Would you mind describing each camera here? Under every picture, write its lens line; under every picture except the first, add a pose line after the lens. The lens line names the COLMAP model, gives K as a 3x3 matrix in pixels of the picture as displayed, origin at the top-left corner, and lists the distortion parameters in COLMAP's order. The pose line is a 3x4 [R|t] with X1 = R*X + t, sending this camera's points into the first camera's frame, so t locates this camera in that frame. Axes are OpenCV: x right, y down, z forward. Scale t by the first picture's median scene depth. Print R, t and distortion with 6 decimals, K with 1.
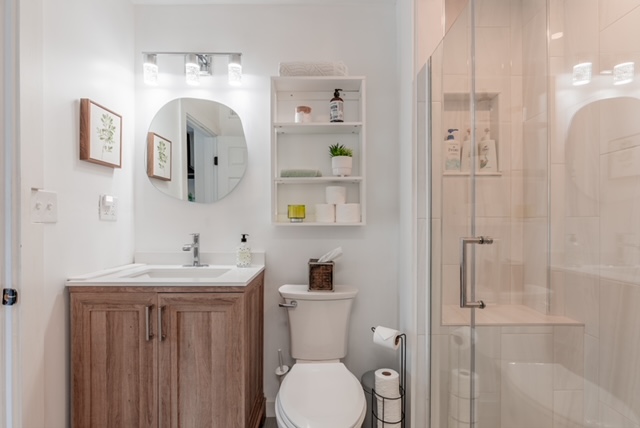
lens RADIAL K [[289.0, 0, 320.1], [0, 289.0, 220.8], [0, 0, 1]] dist [-0.015170, -0.000215]
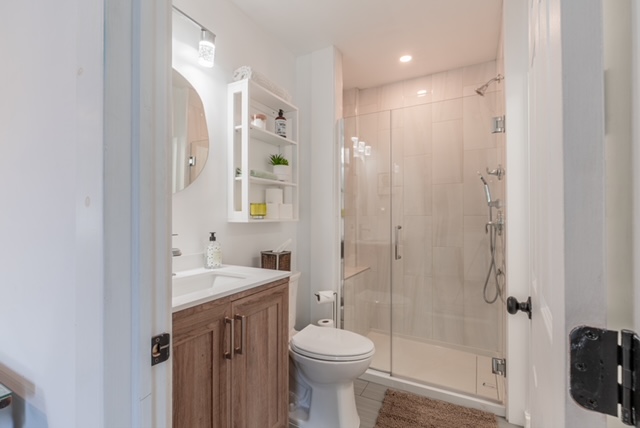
lens RADIAL K [[289.0, 0, 320.9], [0, 289.0, 214.1], [0, 0, 1]] dist [-0.015170, -0.000215]
pose [[0.478455, 0.012533, 0.878022, -1.192422], [-0.008395, 0.999918, -0.009698, -0.006097], [-0.878072, -0.002731, 0.478521, 0.349935]]
